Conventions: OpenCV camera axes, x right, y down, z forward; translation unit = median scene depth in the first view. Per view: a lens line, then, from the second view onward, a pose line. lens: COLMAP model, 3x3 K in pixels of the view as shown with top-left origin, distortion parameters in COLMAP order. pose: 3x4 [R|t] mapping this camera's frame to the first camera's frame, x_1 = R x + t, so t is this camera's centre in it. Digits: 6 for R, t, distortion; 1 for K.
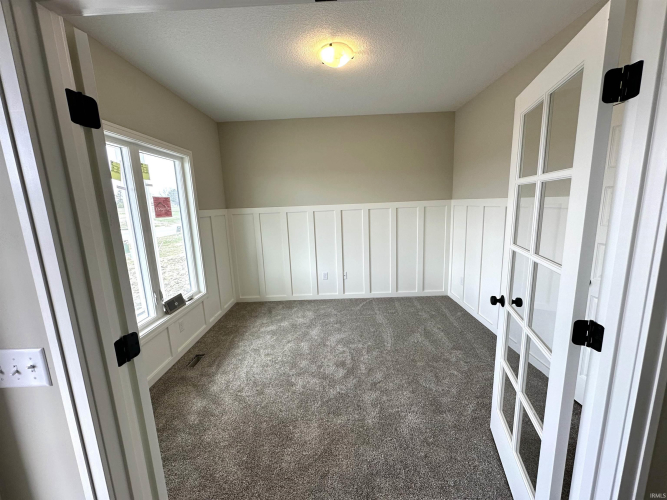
lens RADIAL K [[264.8, 0, 334.9], [0, 264.8, 248.1], [0, 0, 1]] dist [-0.000104, -0.000091]
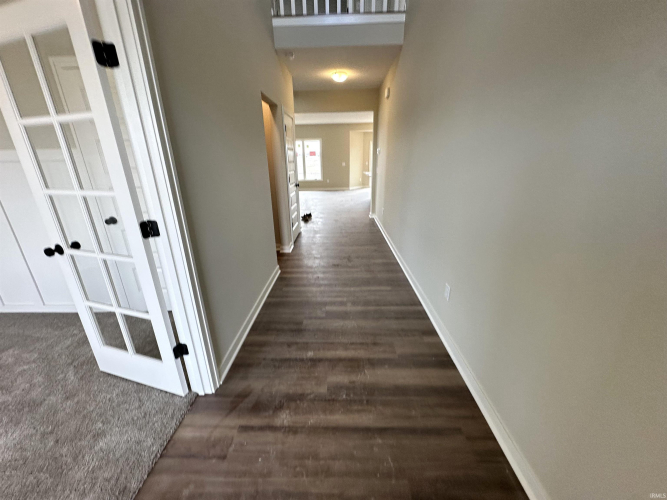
lens RADIAL K [[264.8, 0, 334.9], [0, 264.8, 248.1], [0, 0, 1]] dist [-0.000104, -0.000091]
pose [[0.001890, -0.283553, 0.958955, -0.339763], [0.194492, 0.940748, 0.277786, 0.127322], [-0.980902, 0.185984, 0.056927, -0.081301]]
